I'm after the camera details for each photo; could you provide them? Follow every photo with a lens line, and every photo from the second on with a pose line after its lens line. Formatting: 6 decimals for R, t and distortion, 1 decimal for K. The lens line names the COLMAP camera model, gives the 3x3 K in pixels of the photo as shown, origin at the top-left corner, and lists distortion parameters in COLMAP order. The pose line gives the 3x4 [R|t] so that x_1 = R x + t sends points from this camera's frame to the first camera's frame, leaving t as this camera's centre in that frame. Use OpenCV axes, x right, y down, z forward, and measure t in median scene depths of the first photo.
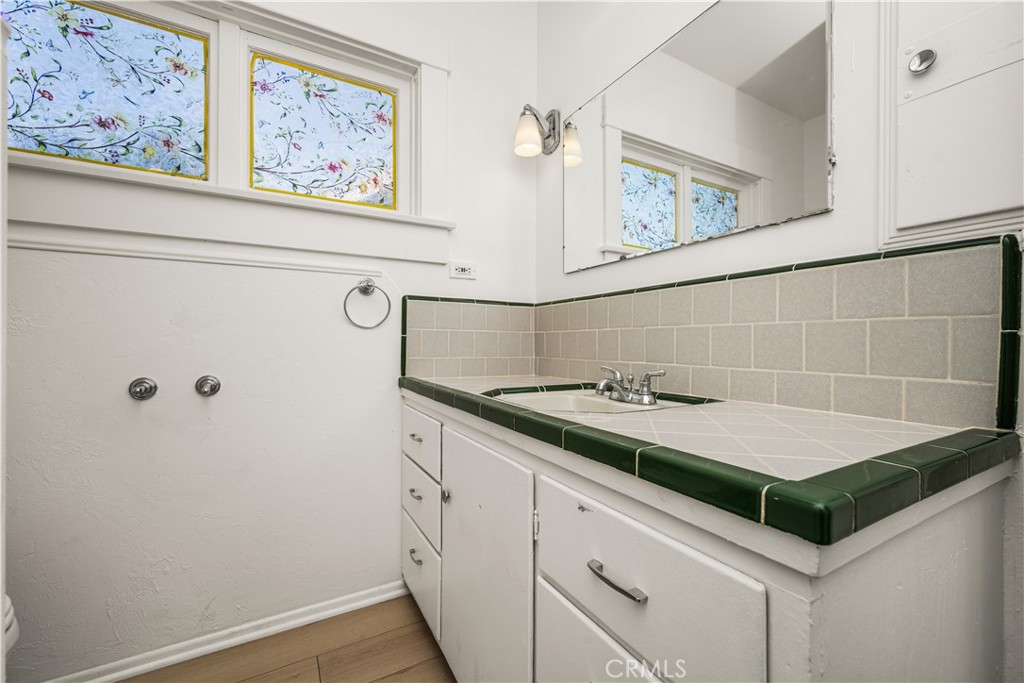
lens RADIAL K [[414.5, 0, 511.8], [0, 414.5, 342.8], [0, 0, 1]] dist [-0.000640, 0.000121]
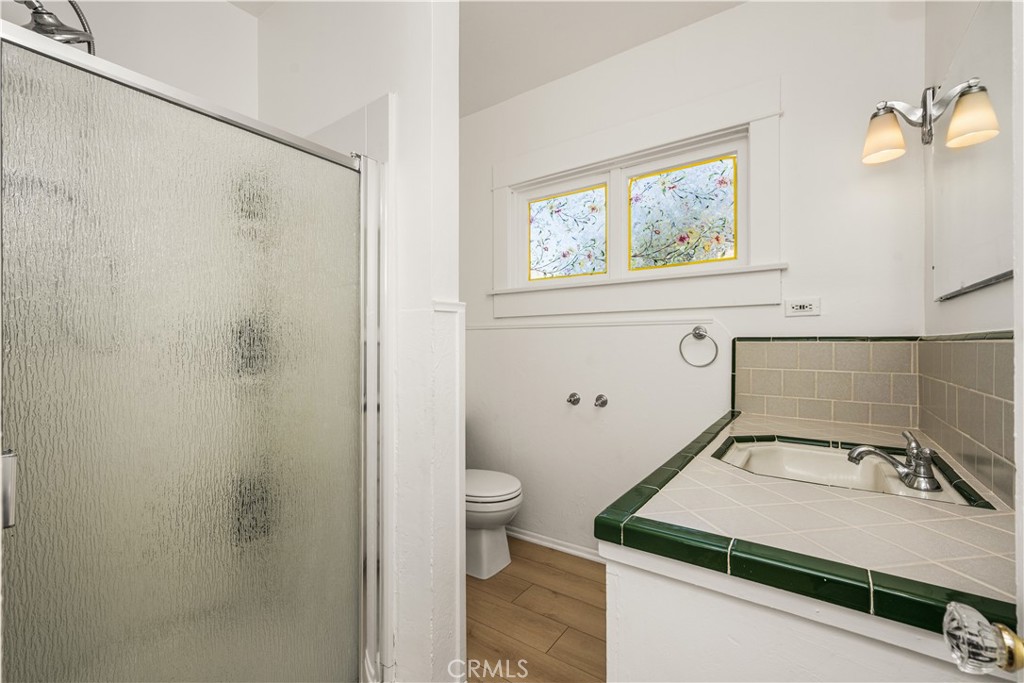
lens RADIAL K [[432.6, 0, 512.2], [0, 432.6, 344.1], [0, 0, 1]] dist [0.002617, 0.000284]
pose [[0.429544, -0.002806, -0.903042, 0.549648], [0.003038, 0.999994, -0.001662, -0.098184], [0.903041, -0.002029, 0.429550, -0.048467]]
